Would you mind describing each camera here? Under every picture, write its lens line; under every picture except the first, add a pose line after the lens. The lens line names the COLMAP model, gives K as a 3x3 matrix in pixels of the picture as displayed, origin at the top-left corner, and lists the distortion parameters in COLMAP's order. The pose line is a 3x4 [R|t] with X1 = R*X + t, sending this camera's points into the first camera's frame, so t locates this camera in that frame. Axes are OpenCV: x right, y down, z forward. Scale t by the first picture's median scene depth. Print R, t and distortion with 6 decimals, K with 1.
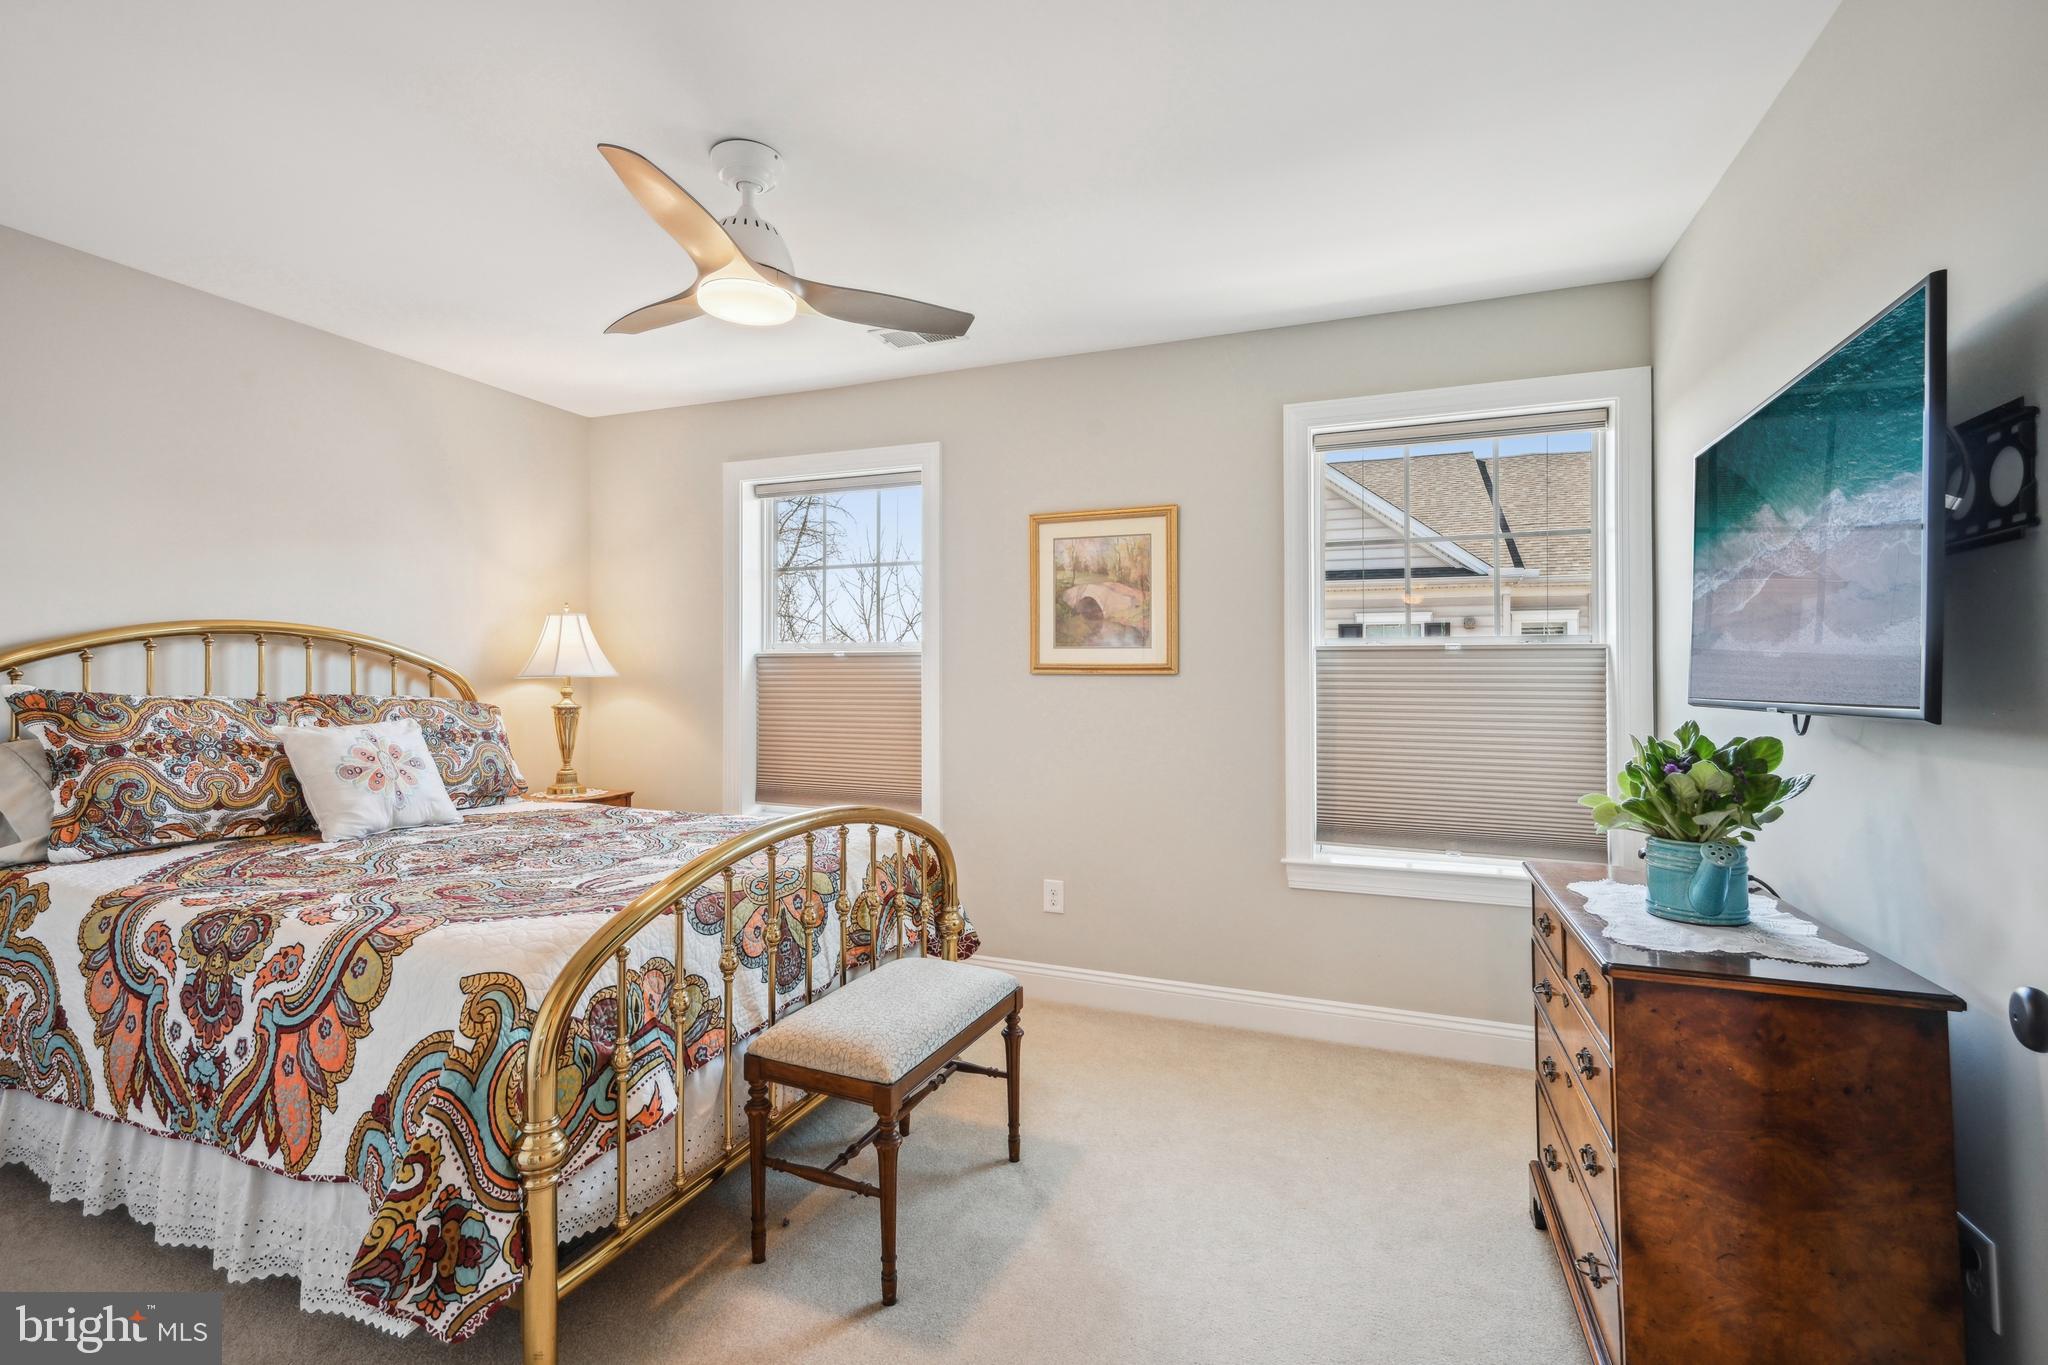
lens RADIAL K [[908.8, 0, 1023.8], [0, 908.8, 678.1], [0, 0, 1]] dist [0.000908, 0.000264]
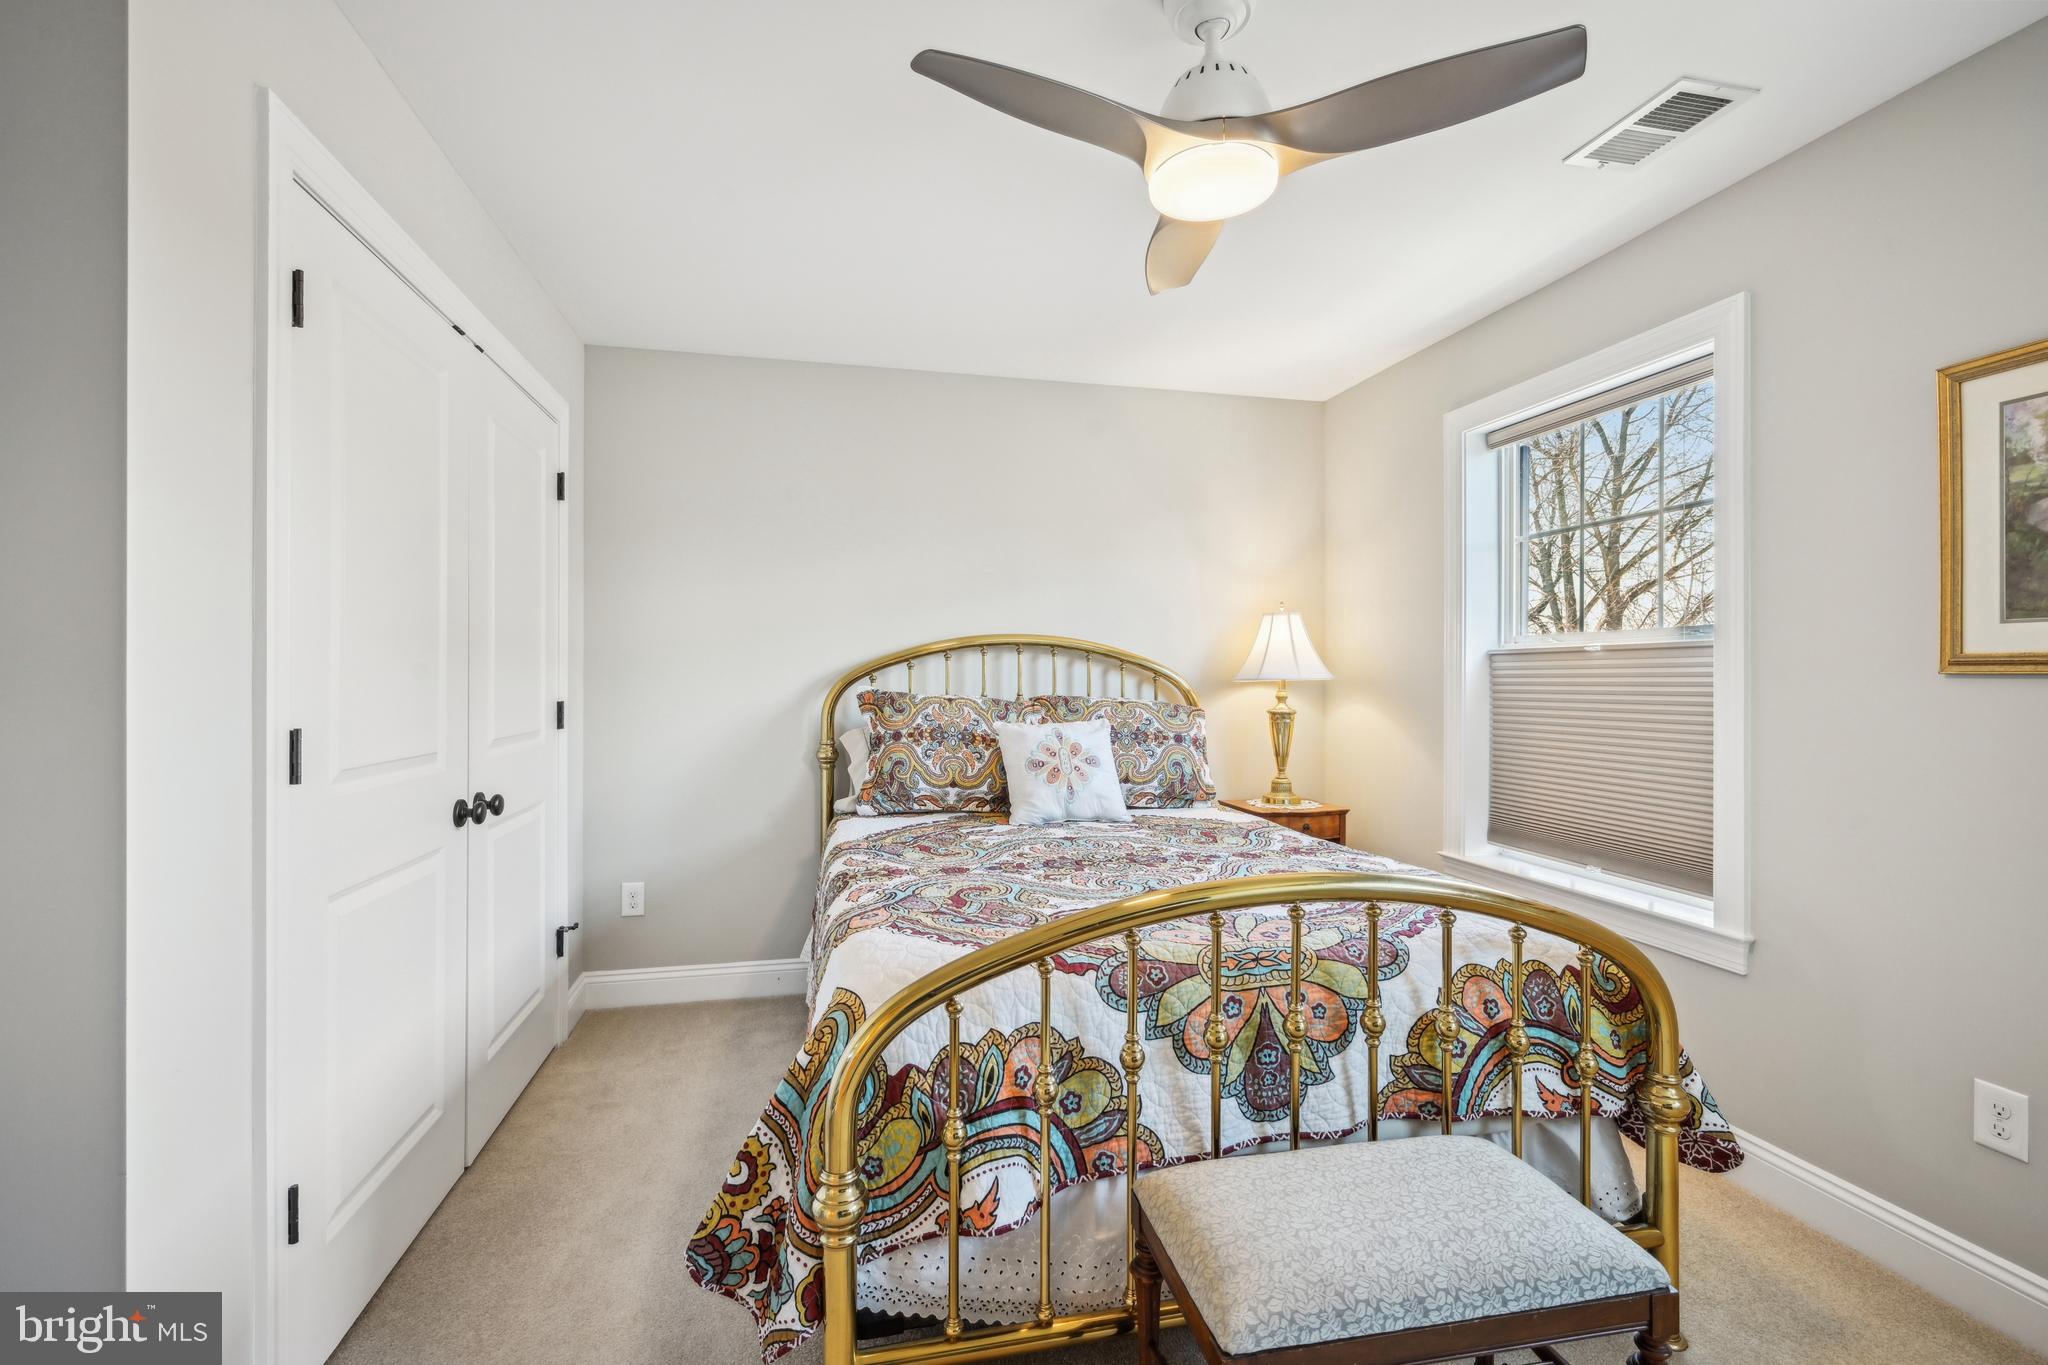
lens RADIAL K [[908.8, 0, 1028.3], [0, 908.8, 677.5], [0, 0, 1]] dist [0.000908, 0.000264]
pose [[0.570271, -0.002695, -0.821452, 0.186207], [-0.000033, 0.999995, -0.003303, -0.001262], [0.821457, 0.001911, 0.570267, 0.367353]]
